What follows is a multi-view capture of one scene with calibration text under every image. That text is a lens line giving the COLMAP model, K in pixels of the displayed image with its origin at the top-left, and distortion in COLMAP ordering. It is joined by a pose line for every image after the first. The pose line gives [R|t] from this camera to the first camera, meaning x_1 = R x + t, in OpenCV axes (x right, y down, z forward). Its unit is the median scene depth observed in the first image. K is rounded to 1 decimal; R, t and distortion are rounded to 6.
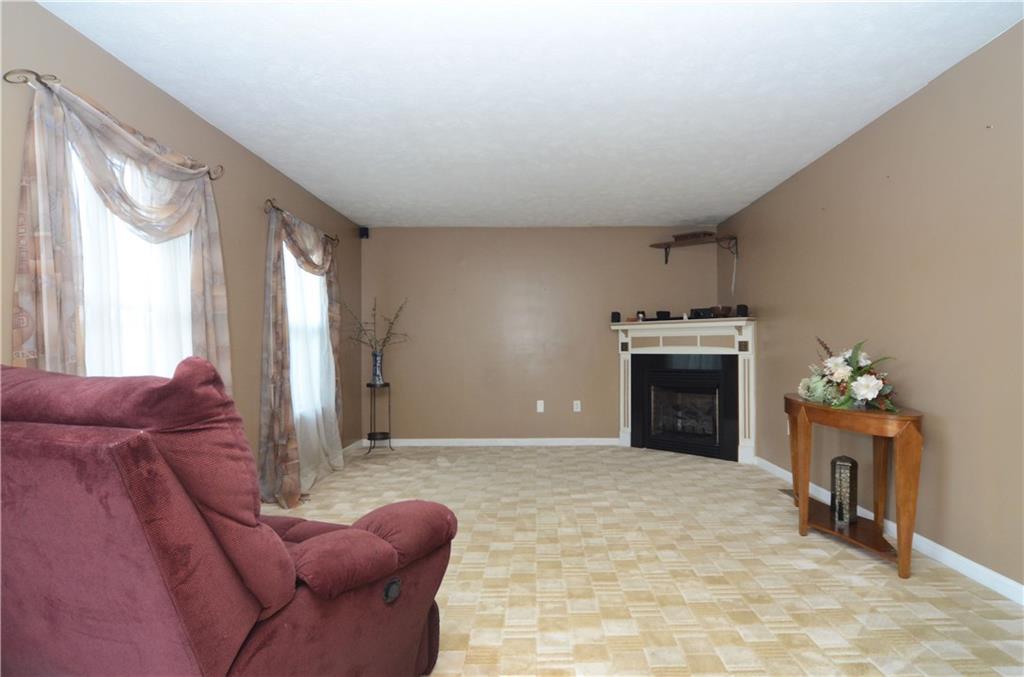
lens RADIAL K [[539.3, 0, 512.0], [0, 539.3, 338.5], [0, 0, 1]] dist [0.000577, 0.000004]
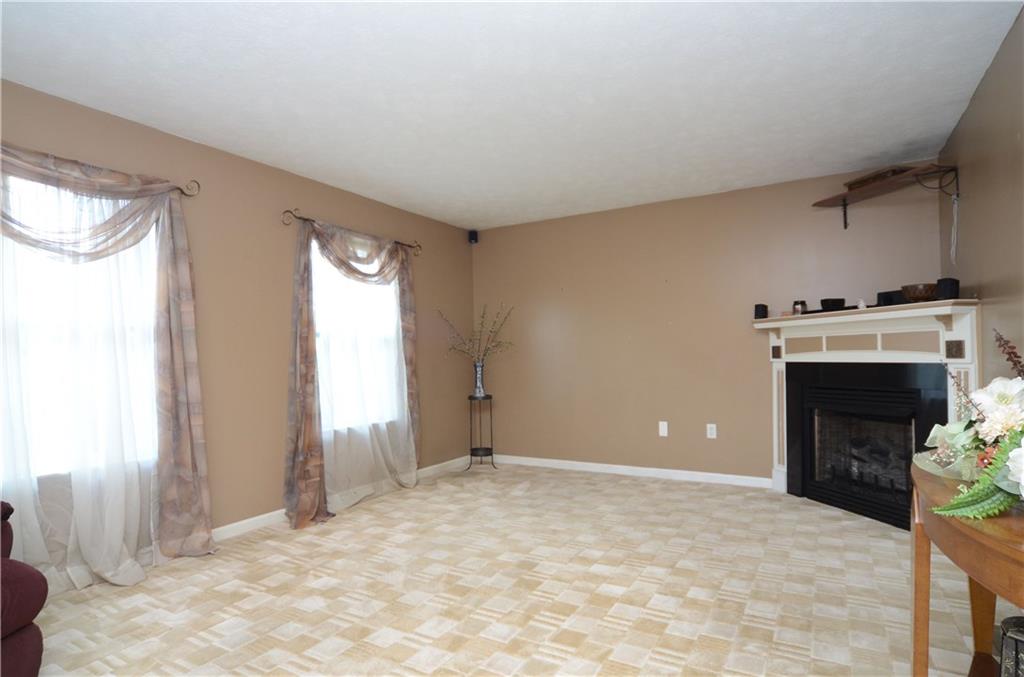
lens RADIAL K [[517.2, 0, 512.1], [0, 517.2, 351.9], [0, 0, 1]] dist [-0.005014, -0.000256]
pose [[0.880691, -0.017045, -0.473385, 0.245359], [0.024075, 0.999671, 0.008794, 0.000682], [0.473079, -0.019141, 0.880812, 0.253712]]
